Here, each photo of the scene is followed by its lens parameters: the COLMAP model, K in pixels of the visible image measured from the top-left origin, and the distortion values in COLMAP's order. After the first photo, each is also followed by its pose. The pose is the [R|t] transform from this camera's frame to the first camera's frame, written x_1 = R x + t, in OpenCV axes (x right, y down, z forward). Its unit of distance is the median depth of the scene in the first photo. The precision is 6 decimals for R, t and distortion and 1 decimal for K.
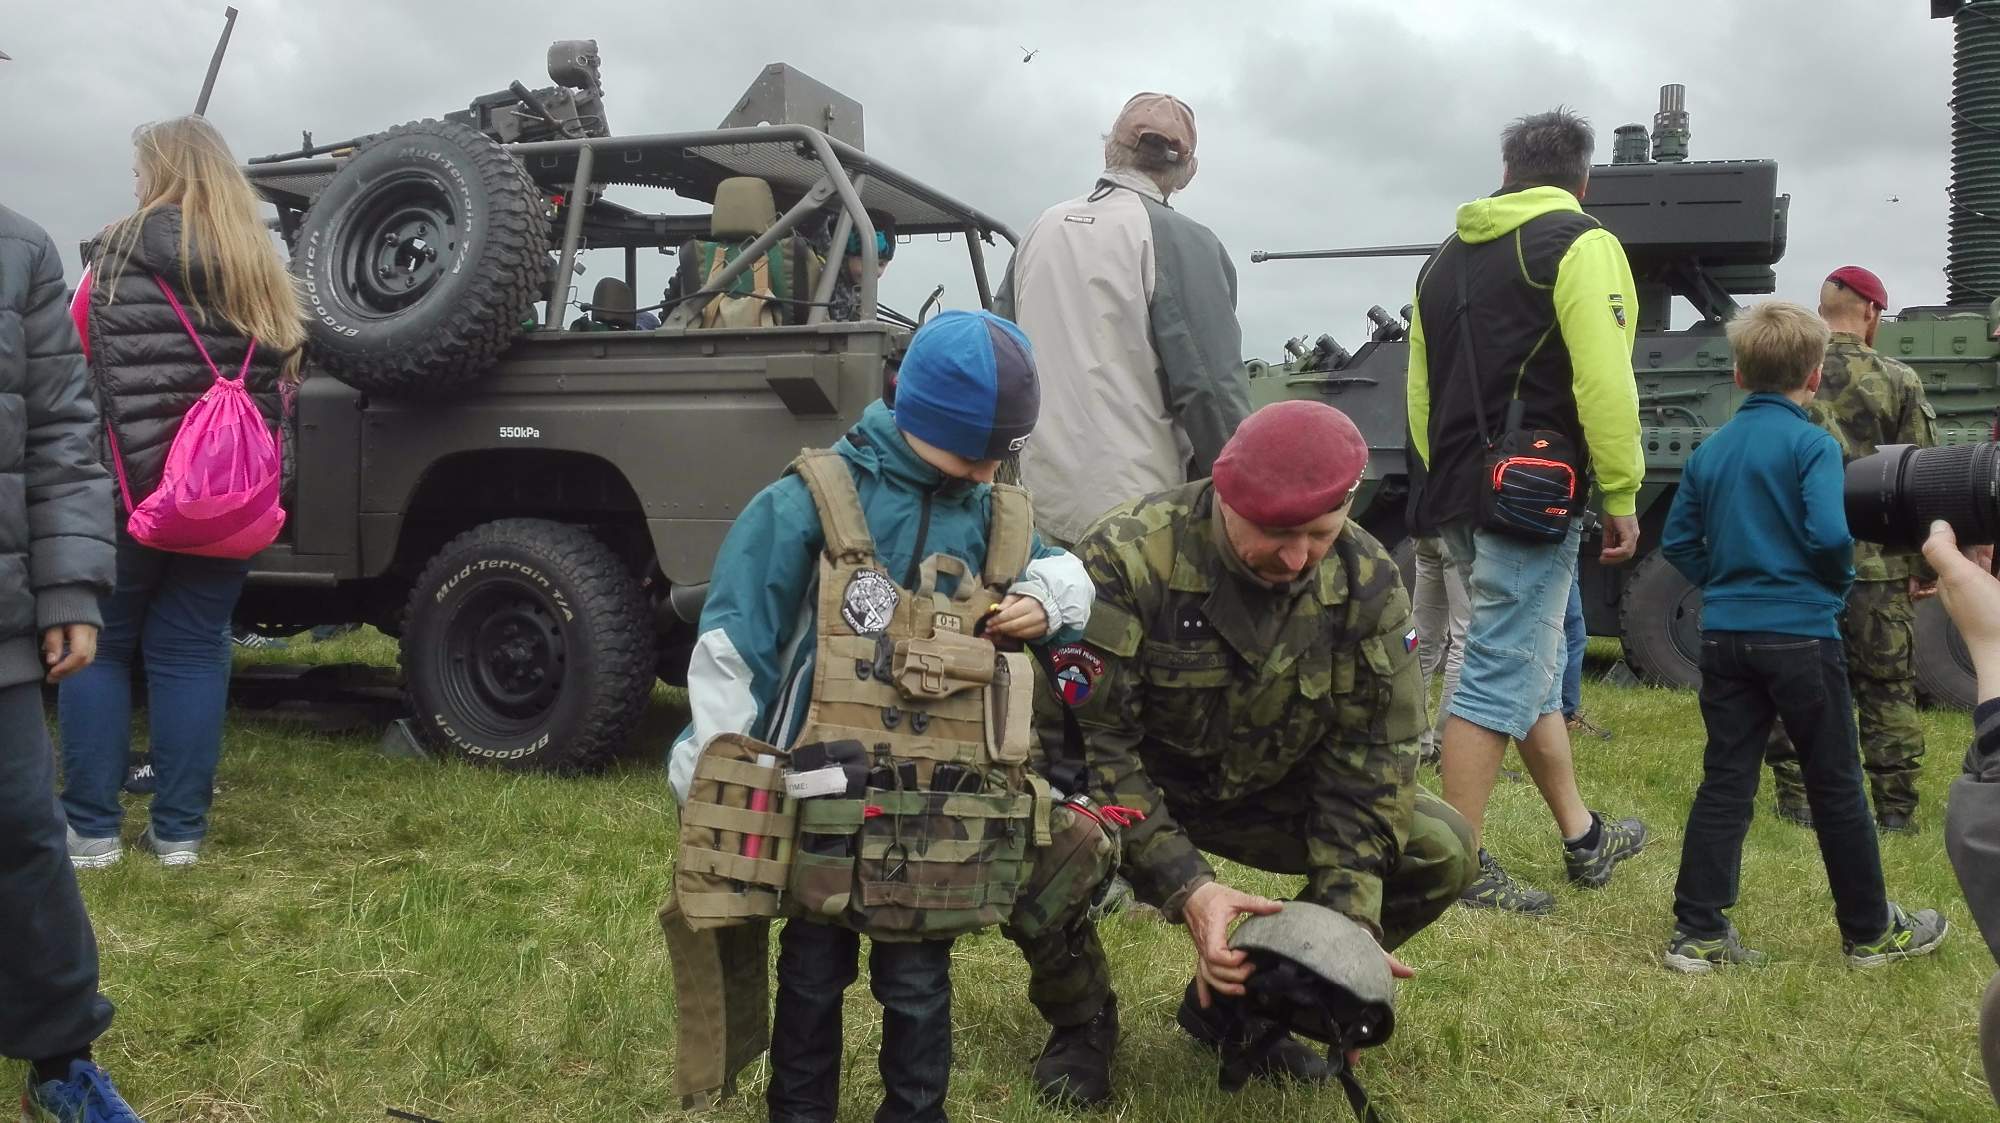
lens RADIAL K [[1576.8, 0, 995.1], [0, 1576.8, 563.7], [0, 0, 1]] dist [0.008539, -0.006113]
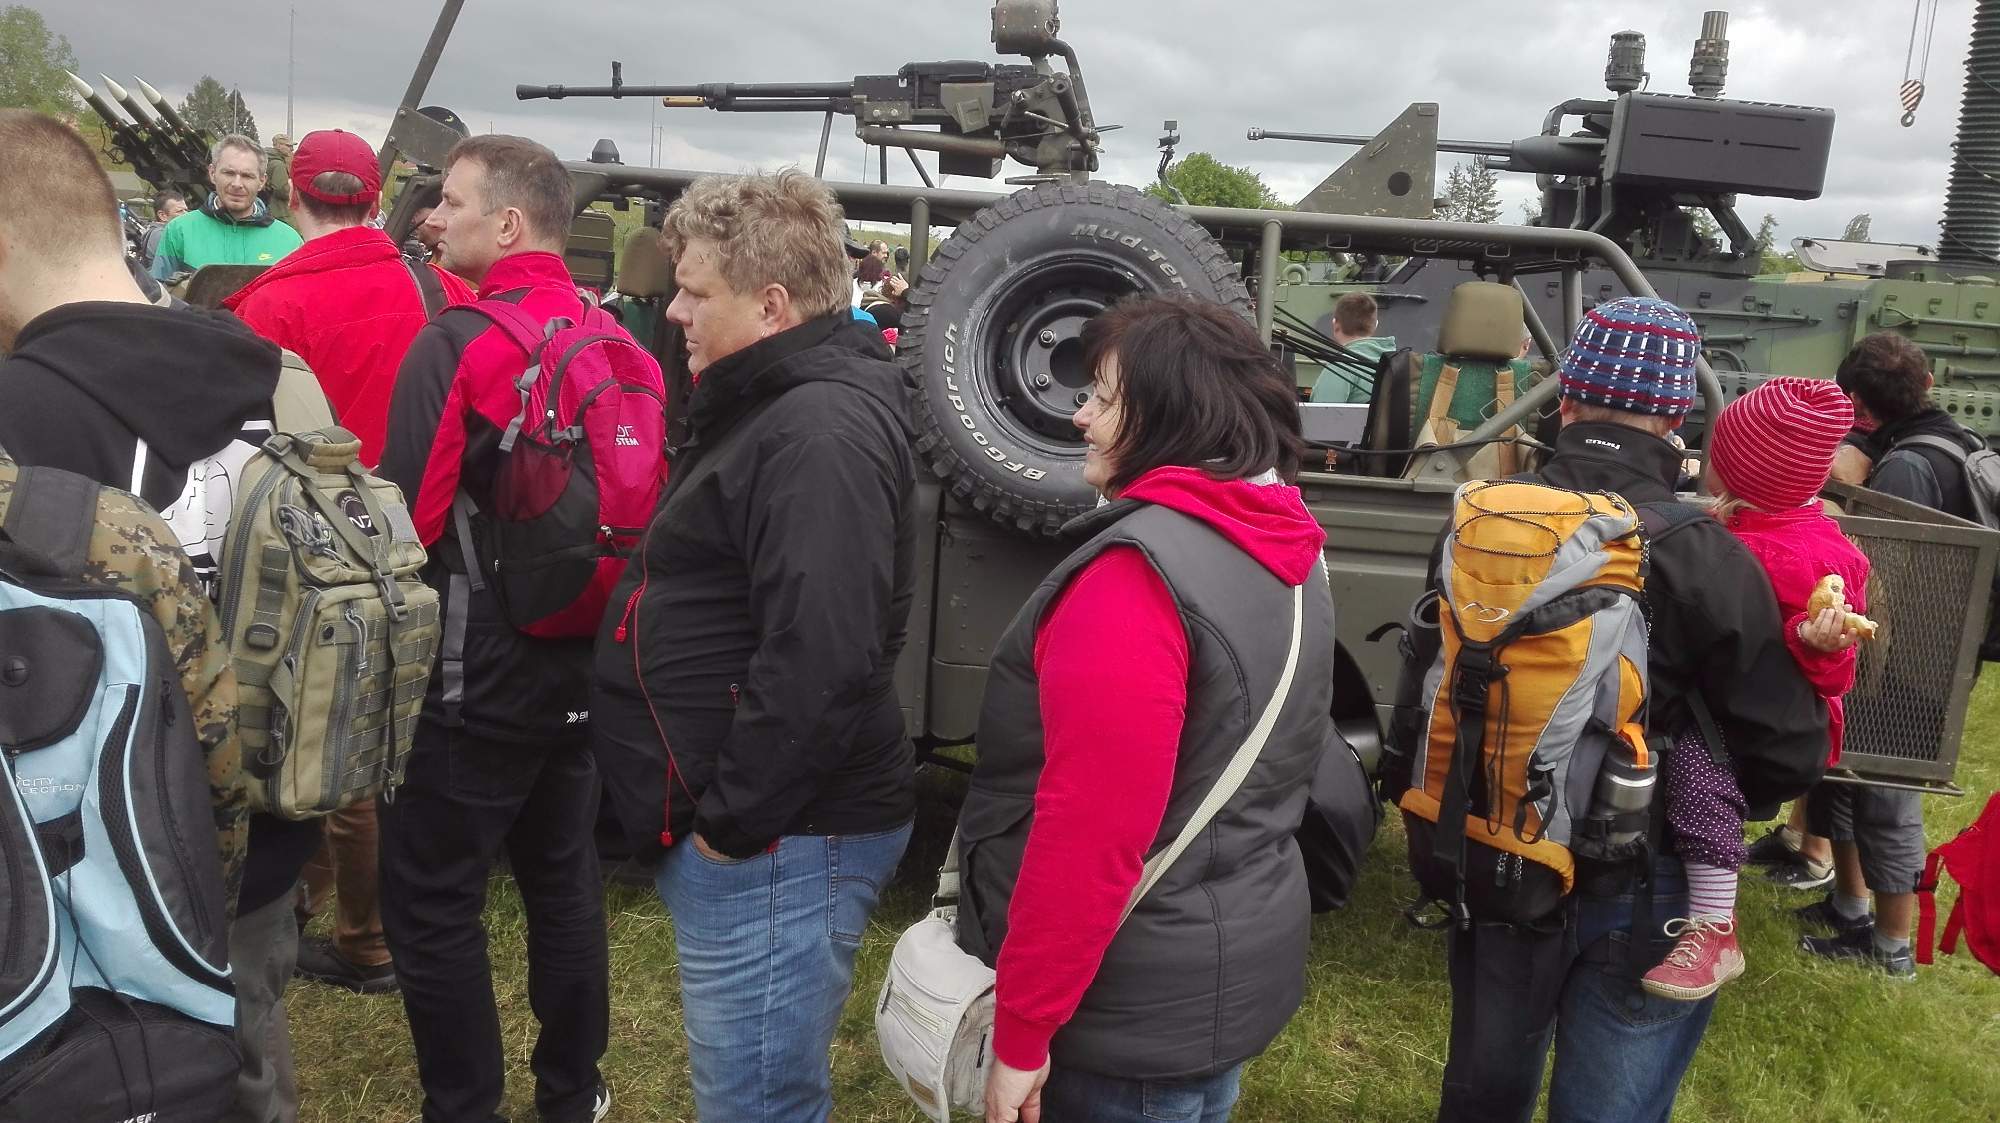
lens RADIAL K [[1576.8, 0, 1001.8], [0, 1576.8, 559.7], [0, 0, 1]] dist [0.008539, -0.006113]
pose [[0.964878, -0.001793, 0.262691, -0.308895], [-0.039995, 0.987317, 0.153643, -0.110112], [-0.259634, -0.158754, 0.952569, 0.129962]]
